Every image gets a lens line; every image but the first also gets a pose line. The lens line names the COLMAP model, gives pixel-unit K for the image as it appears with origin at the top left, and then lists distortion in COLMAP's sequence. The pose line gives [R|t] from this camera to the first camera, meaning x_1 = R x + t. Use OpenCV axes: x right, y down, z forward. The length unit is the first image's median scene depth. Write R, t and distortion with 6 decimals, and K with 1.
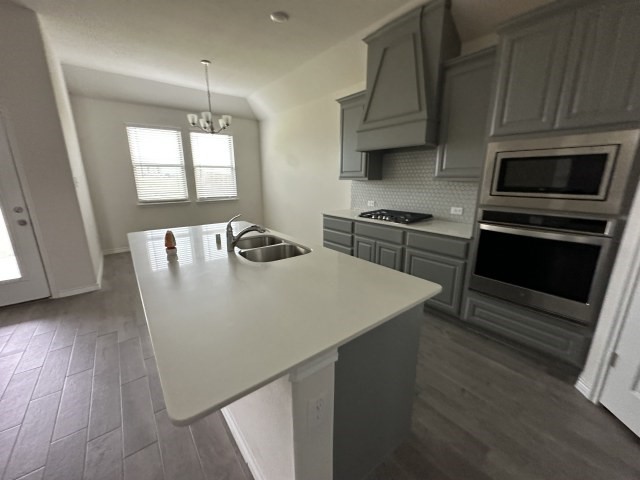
lens RADIAL K [[253.9, 0, 320.0], [0, 253.9, 240.0], [0, 0, 1]] dist [-0.002108, 0.000188]
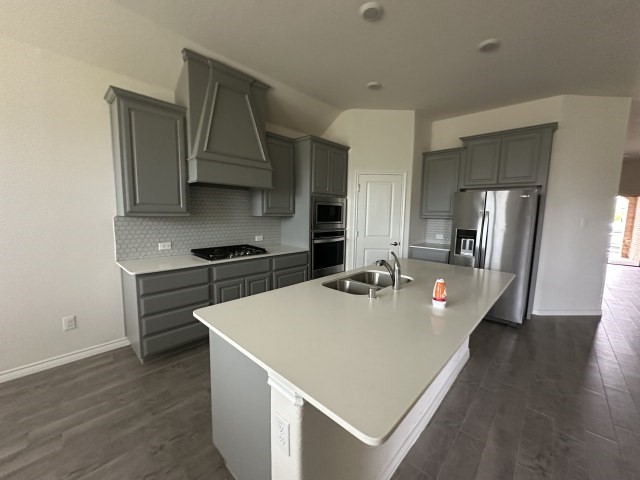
lens RADIAL K [[253.9, 0, 320.0], [0, 253.9, 240.0], [0, 0, 1]] dist [-0.002108, 0.000188]
pose [[-0.145458, -0.110103, 0.983219, -0.819389], [0.217377, 0.965948, 0.140328, -0.227915], [-0.965189, 0.234141, -0.116571, 0.874421]]
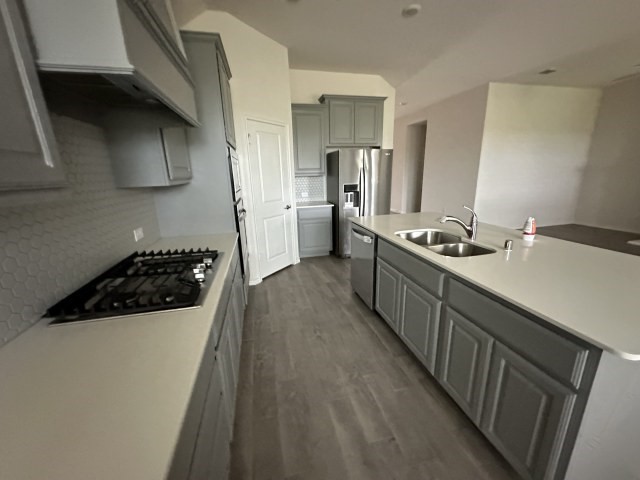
lens RADIAL K [[253.9, 0, 320.0], [0, 253.9, 240.0], [0, 0, 1]] dist [-0.002108, 0.000188]
pose [[-0.905611, -0.083889, 0.415731, -0.138268], [0.128117, 0.880334, 0.456725, -0.341731], [-0.404296, 0.466877, -0.786492, 1.354988]]
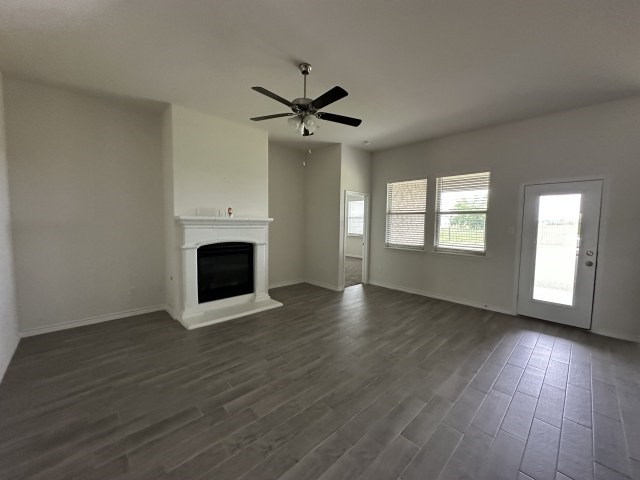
lens RADIAL K [[253.9, 0, 320.0], [0, 253.9, 240.0], [0, 0, 1]] dist [-0.002108, 0.000188]
pose [[0.089993, 0.072859, -0.993274, -0.076484], [-0.249691, 0.967119, 0.048318, 0.089233], [0.964135, 0.243663, 0.105226, -0.425889]]
